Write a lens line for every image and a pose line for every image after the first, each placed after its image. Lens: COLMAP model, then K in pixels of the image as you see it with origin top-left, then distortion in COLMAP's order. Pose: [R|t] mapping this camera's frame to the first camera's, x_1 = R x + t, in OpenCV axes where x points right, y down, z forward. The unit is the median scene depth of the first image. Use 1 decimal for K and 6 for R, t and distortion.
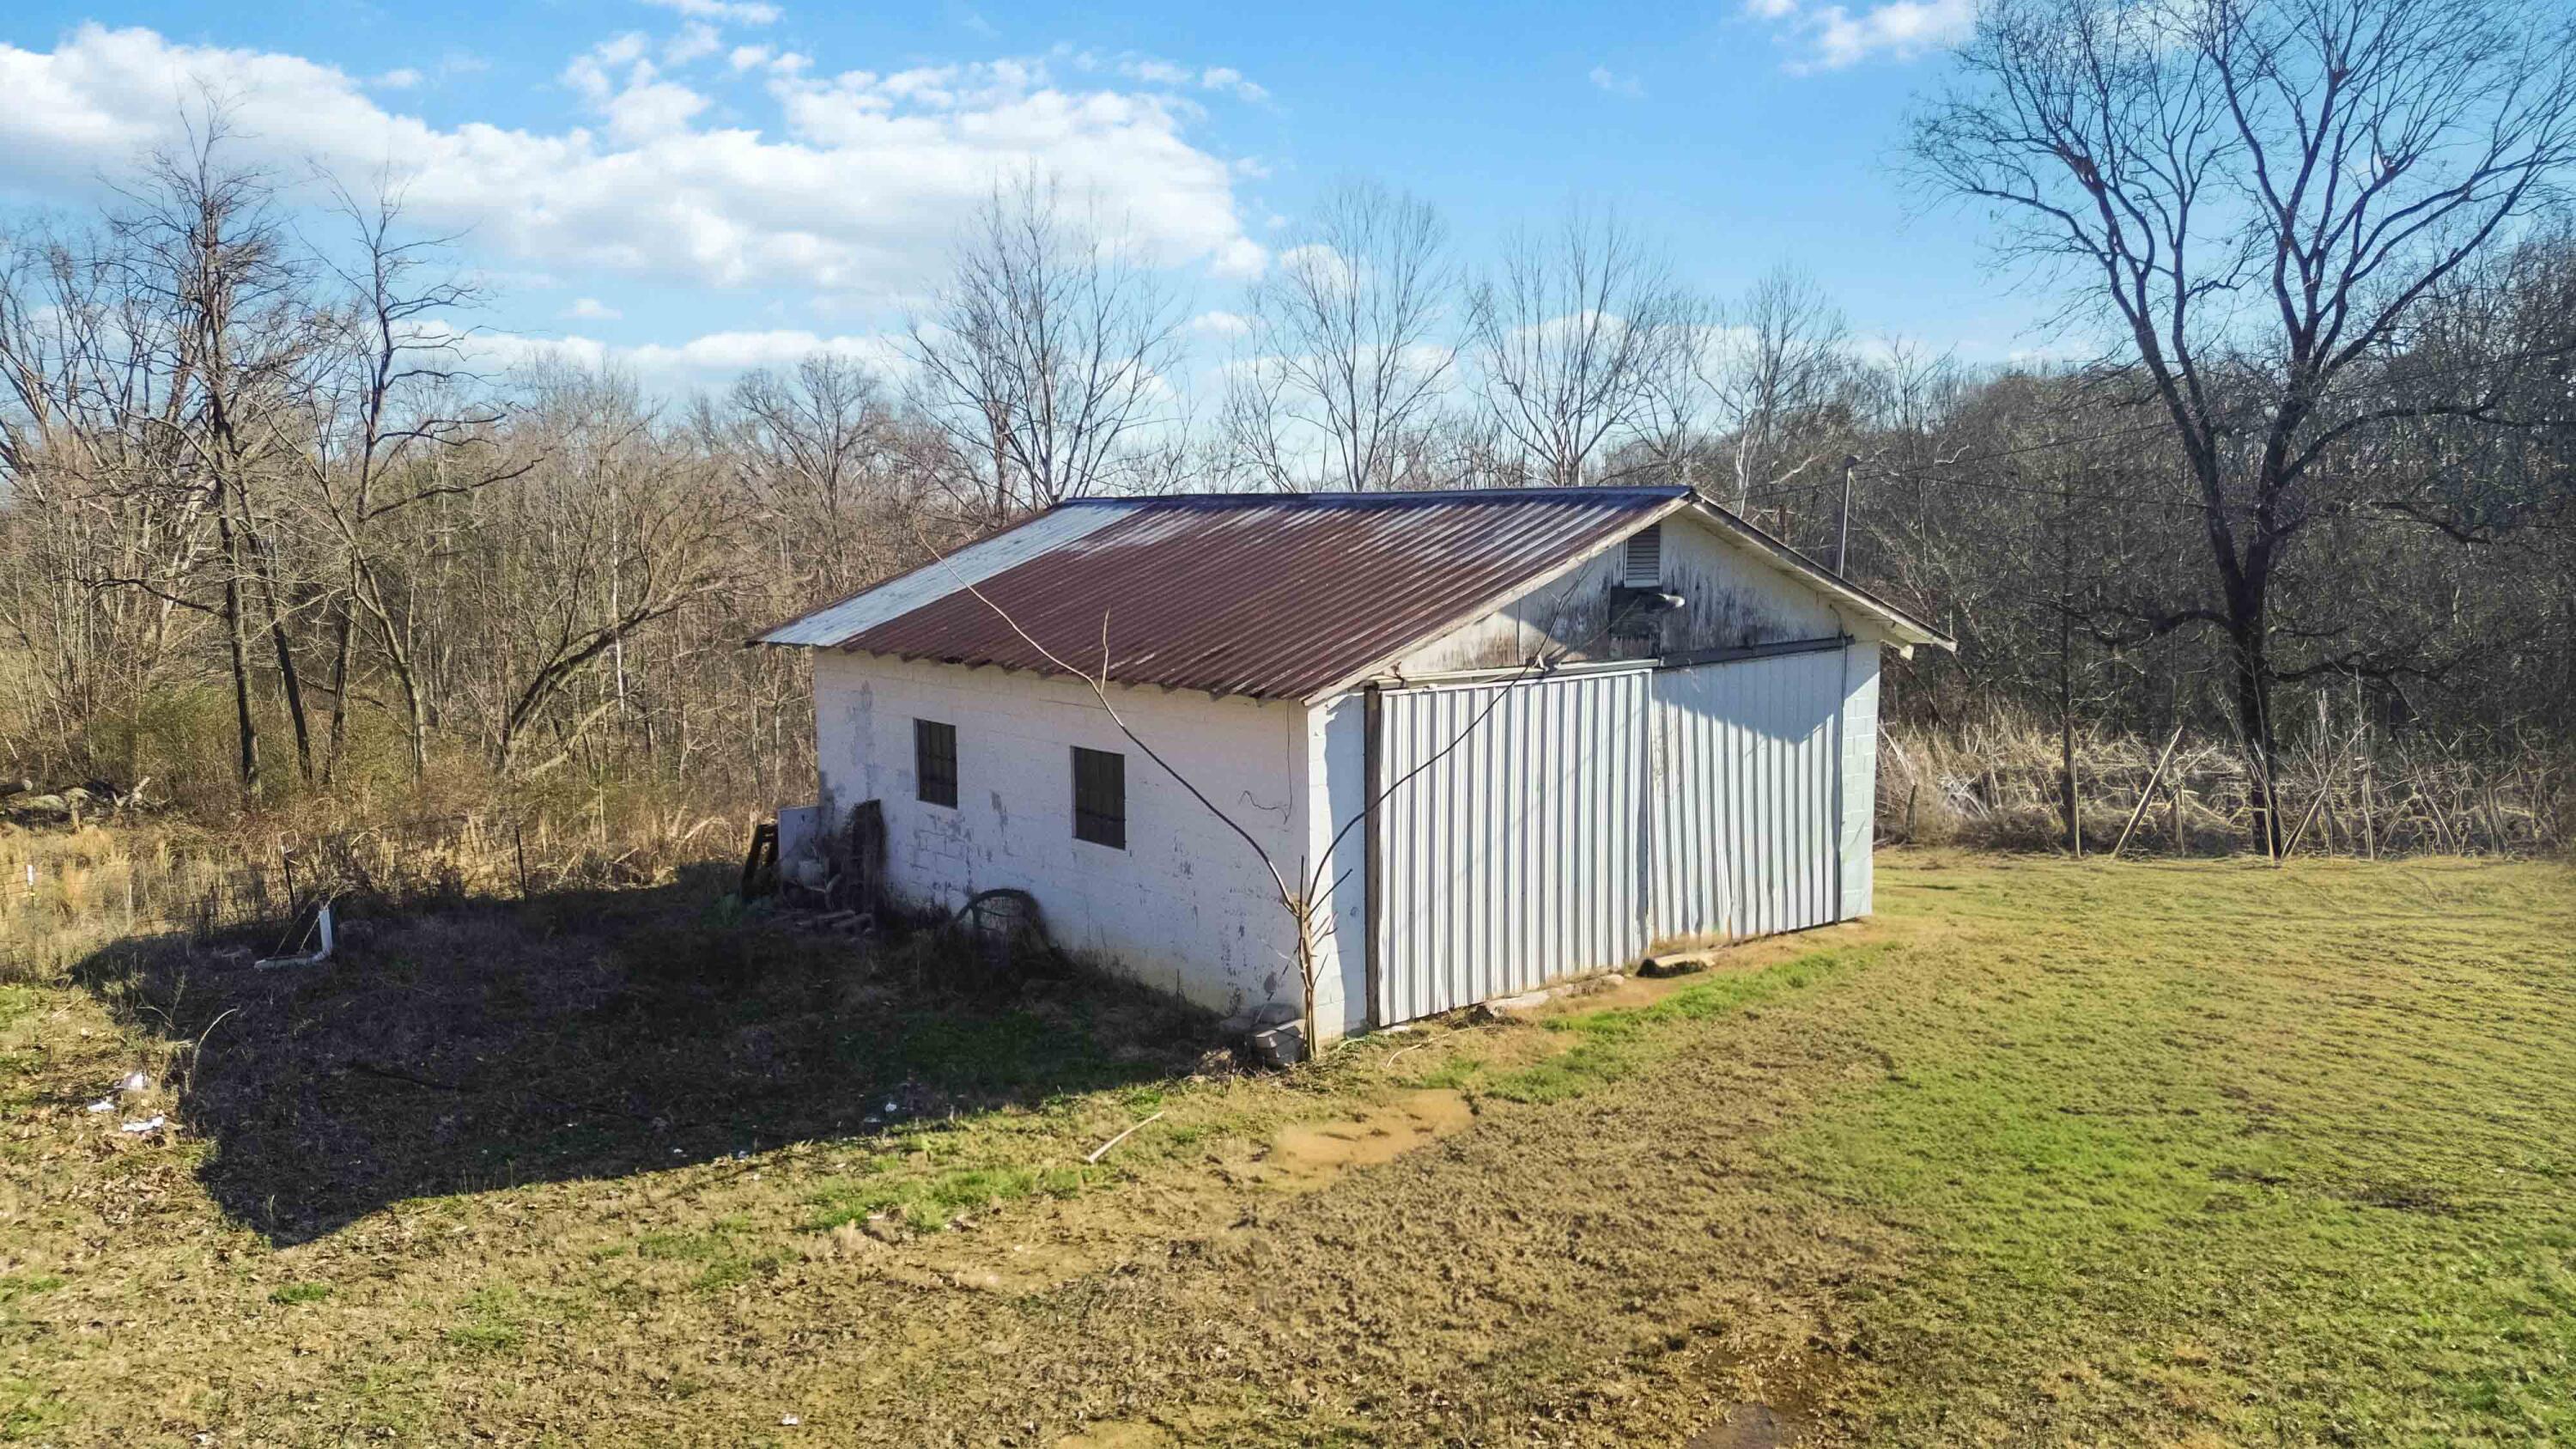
lens RADIAL K [[1789.8, 0, 1289.4], [0, 1789.8, 722.9], [0, 0, 1]] dist [0.009575, -0.002580]
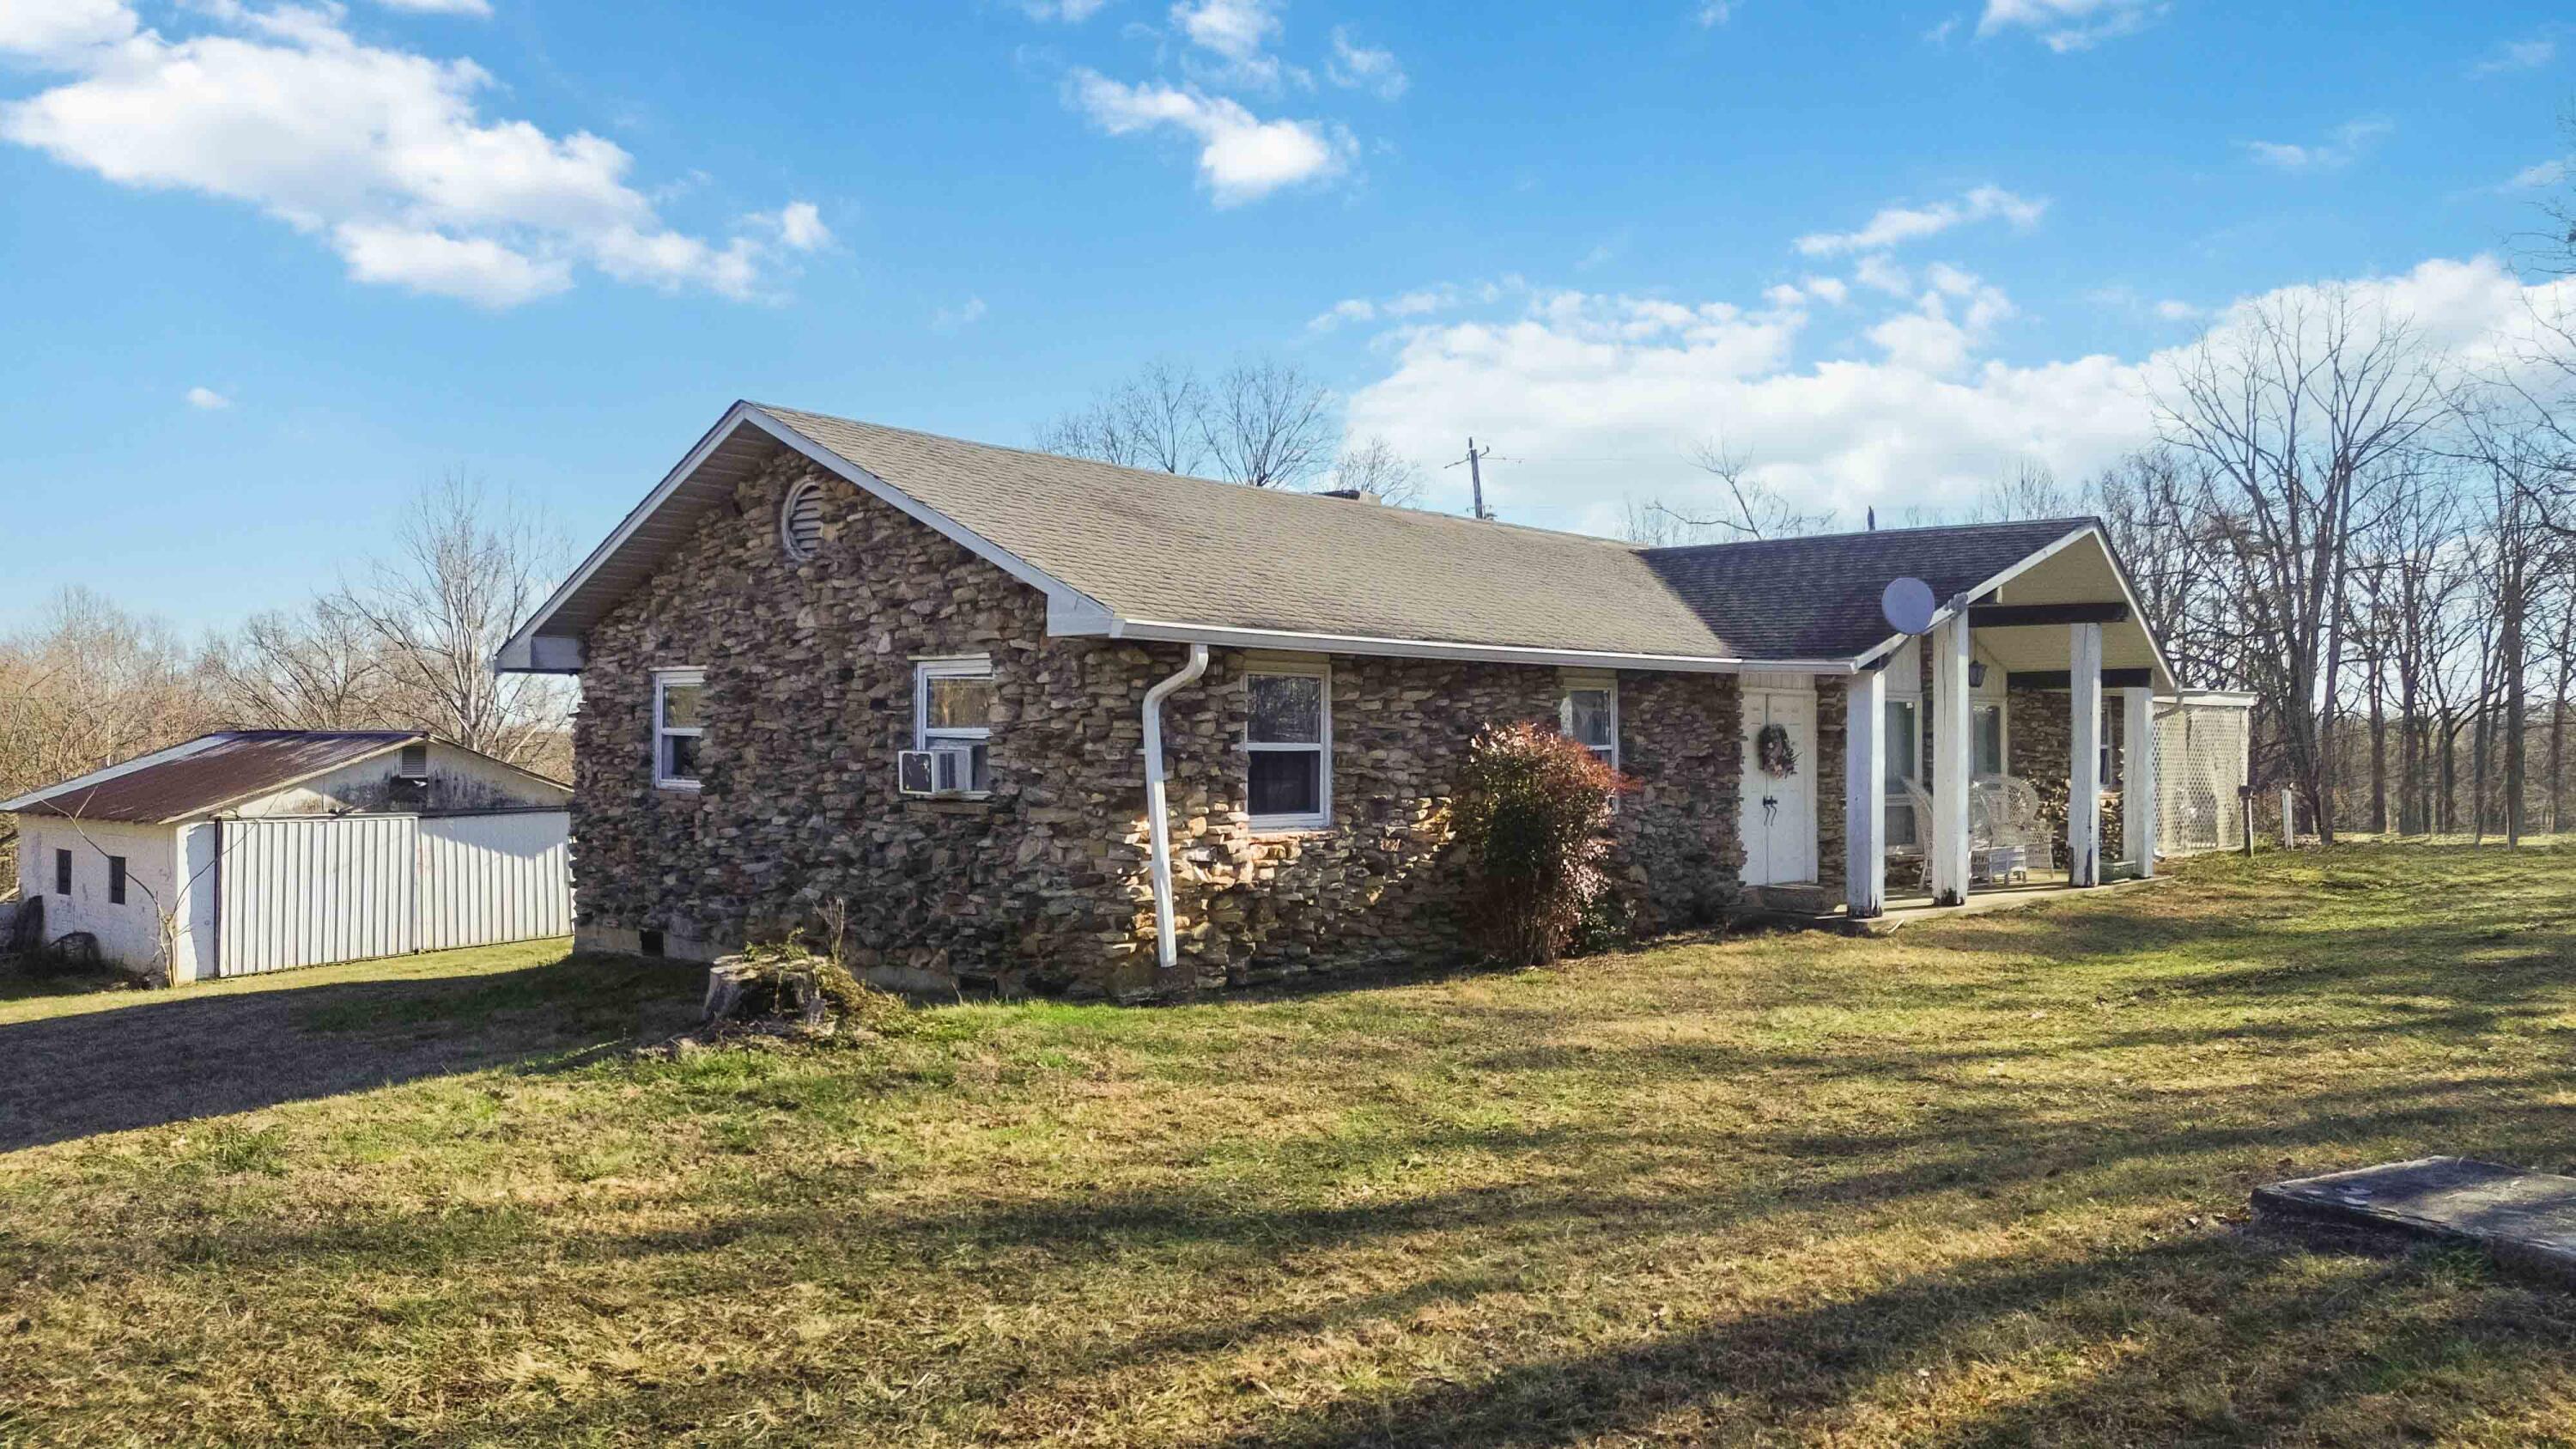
lens RADIAL K [[1789.8, 0, 1285.3], [0, 1789.8, 724.2], [0, 0, 1]] dist [0.009575, -0.002580]
pose [[0.985208, 0.010432, 0.171044, 0.844066], [0.011820, 0.991631, -0.128562, 0.143618], [-0.170954, 0.128682, 0.976840, -1.230717]]
